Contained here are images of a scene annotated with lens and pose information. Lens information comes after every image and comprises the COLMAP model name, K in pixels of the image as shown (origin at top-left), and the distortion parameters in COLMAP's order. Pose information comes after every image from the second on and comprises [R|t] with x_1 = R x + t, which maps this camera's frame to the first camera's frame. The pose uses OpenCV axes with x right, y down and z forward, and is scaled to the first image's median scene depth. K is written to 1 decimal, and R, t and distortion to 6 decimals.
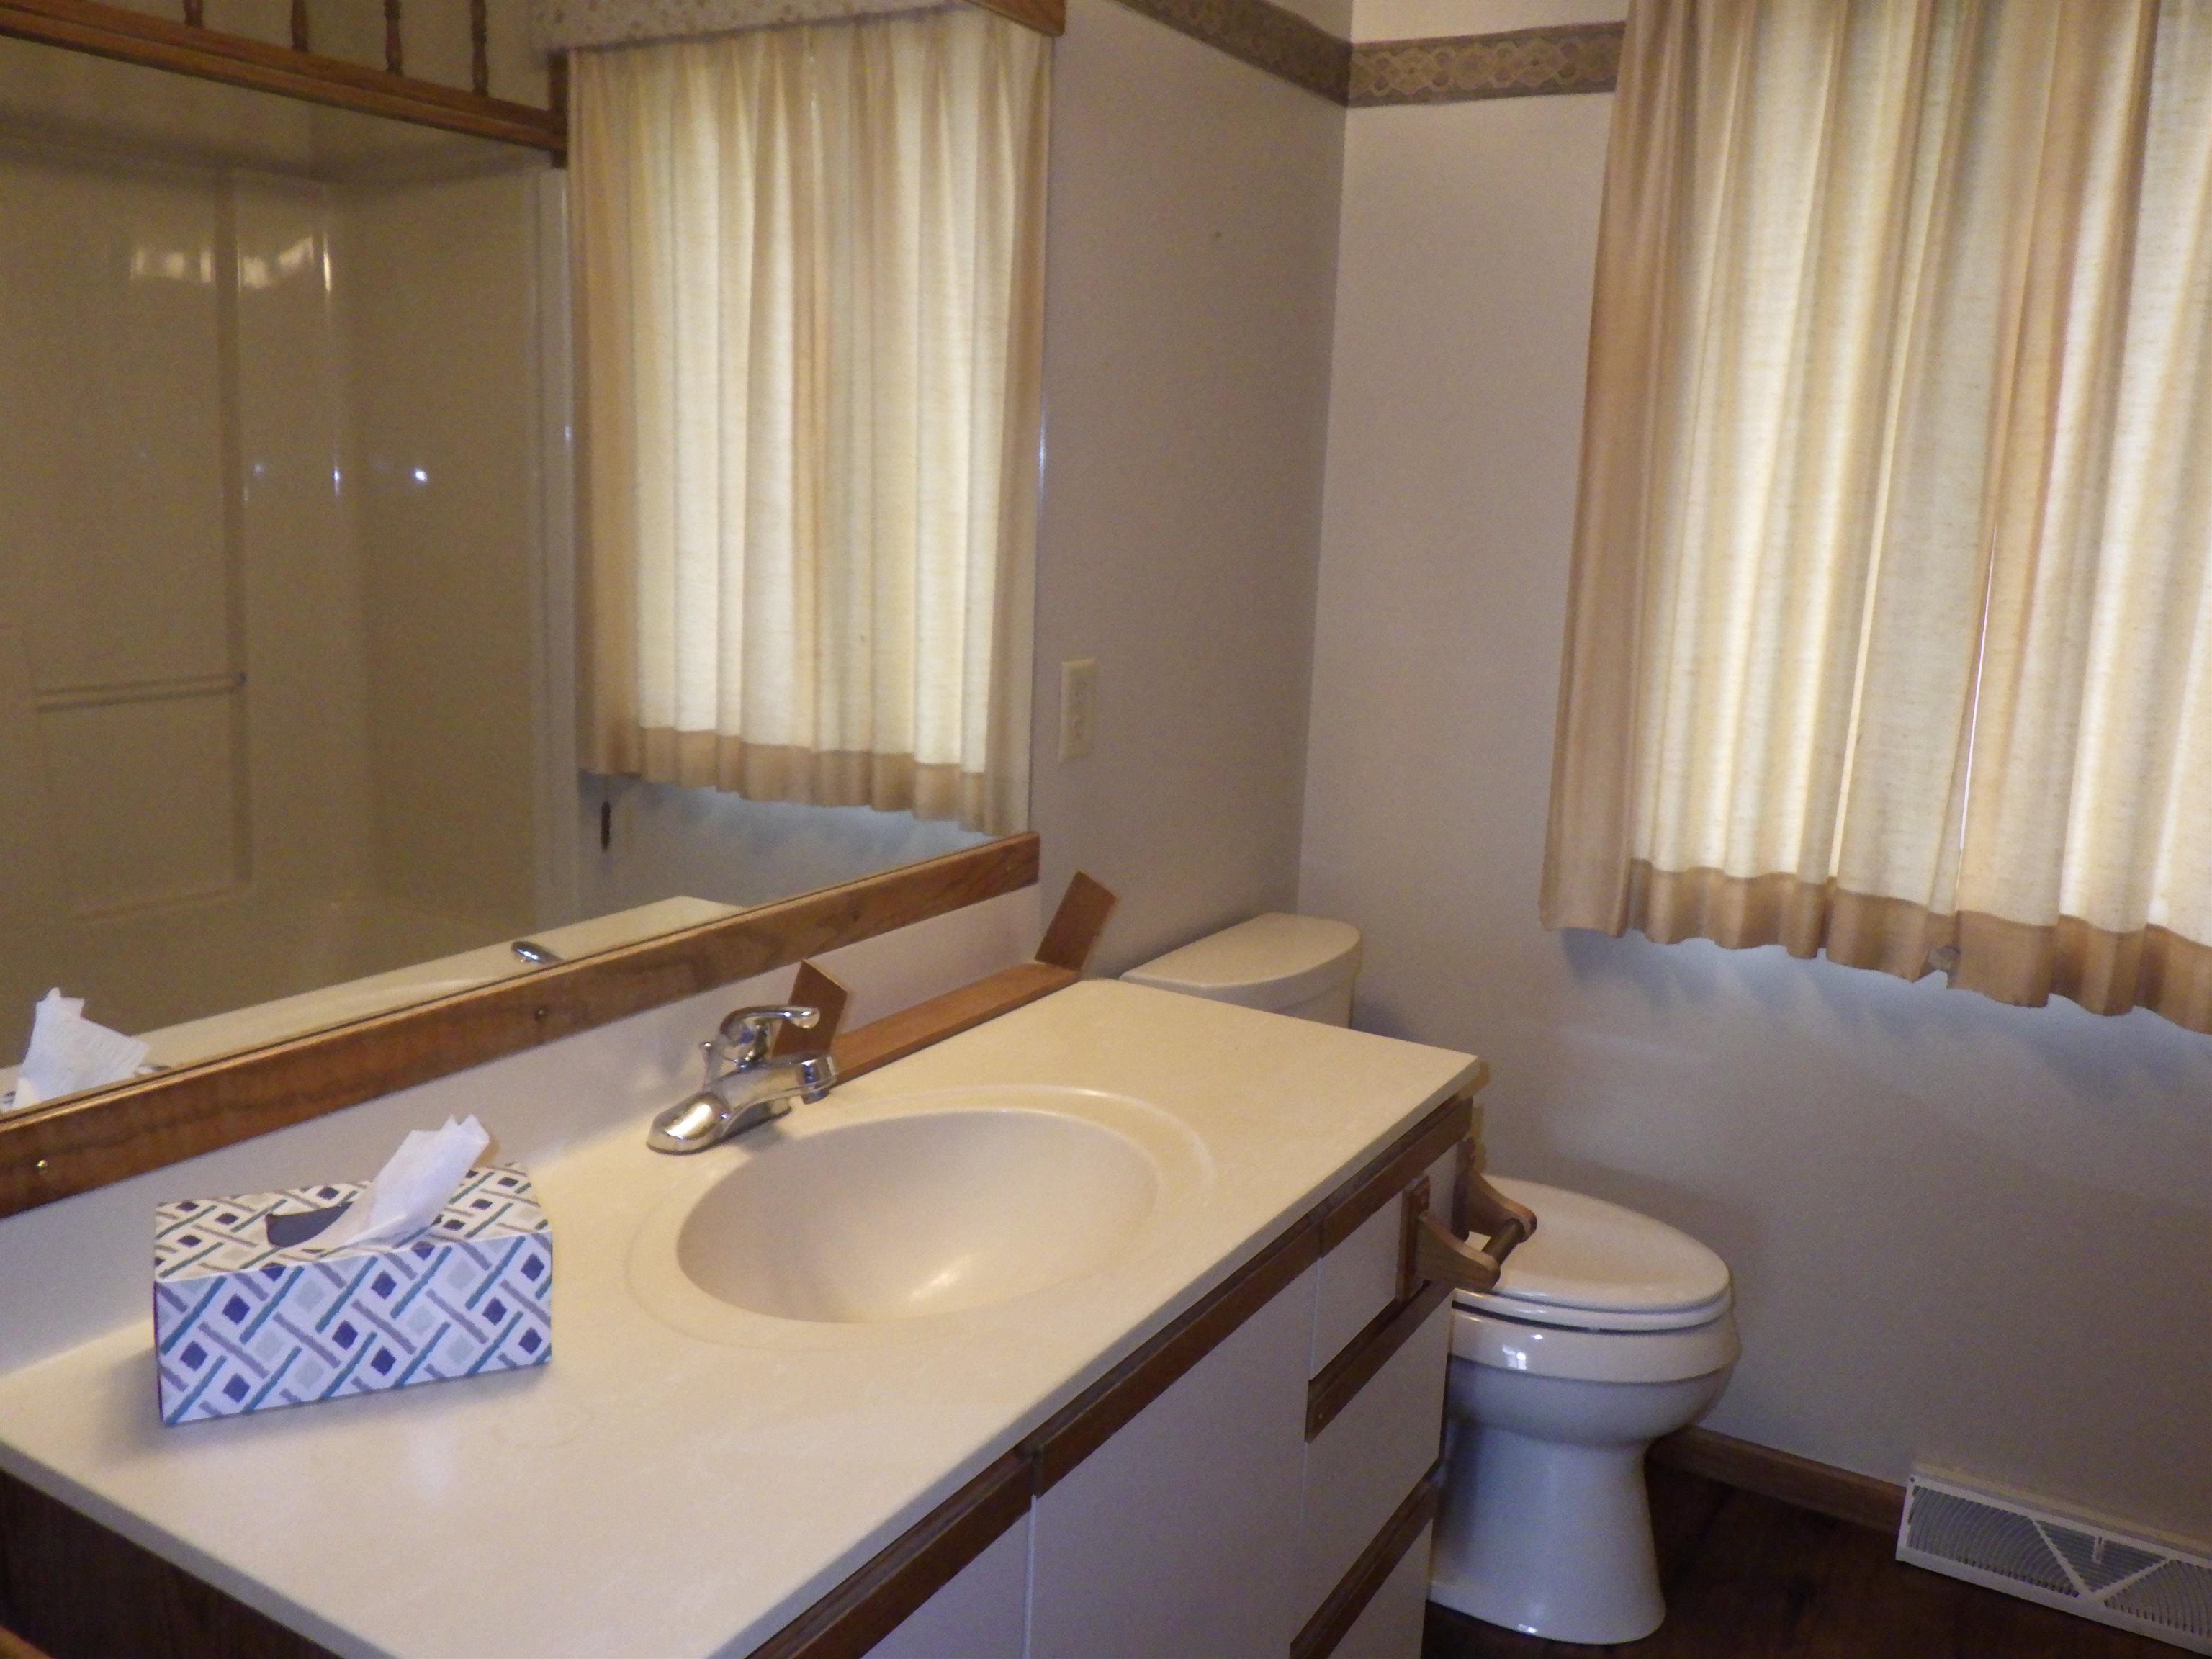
lens RADIAL K [[1817.2, 0, 1104.5], [0, 1817.2, 836.1], [0, 0, 1]] dist [-0.004731, 0.005777]
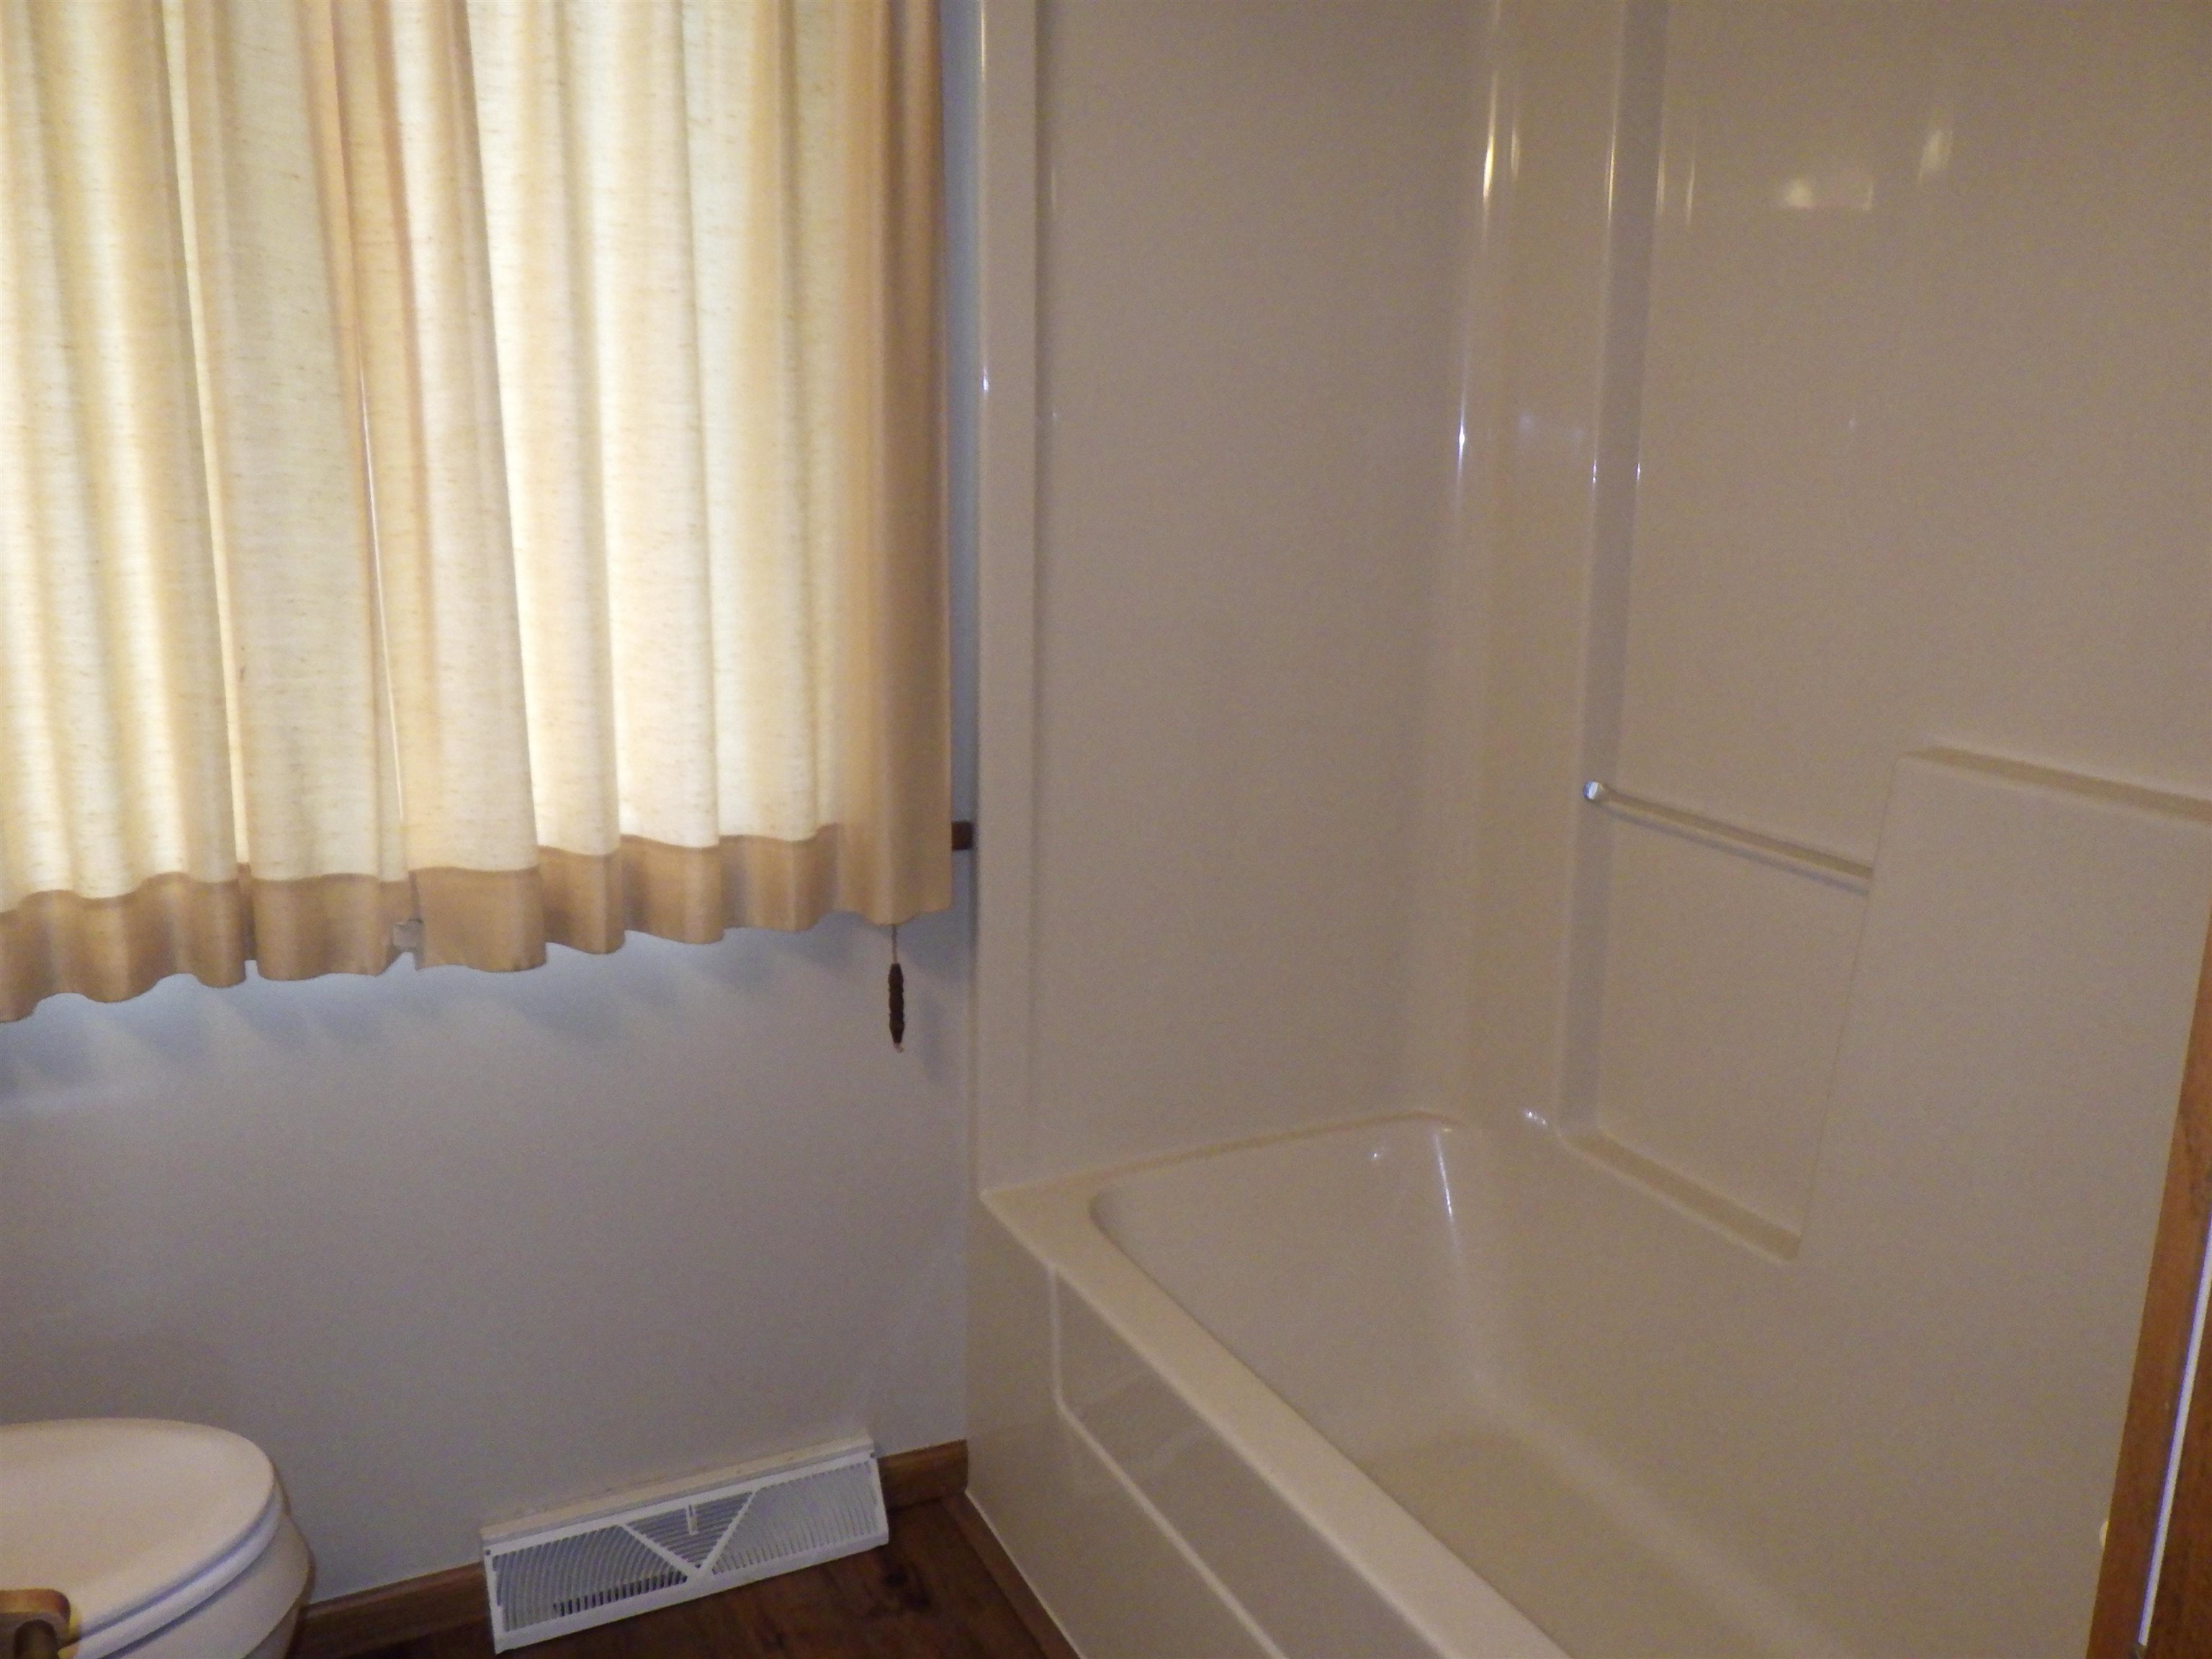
lens RADIAL K [[1817.2, 0, 1114.0], [0, 1817.2, 835.3], [0, 0, 1]] dist [-0.004731, 0.005777]
pose [[0.546182, -0.220836, 0.808033, 0.008457], [0.171317, 0.973683, 0.150309, -0.039636], [-0.819961, 0.056334, 0.569640, 0.309049]]
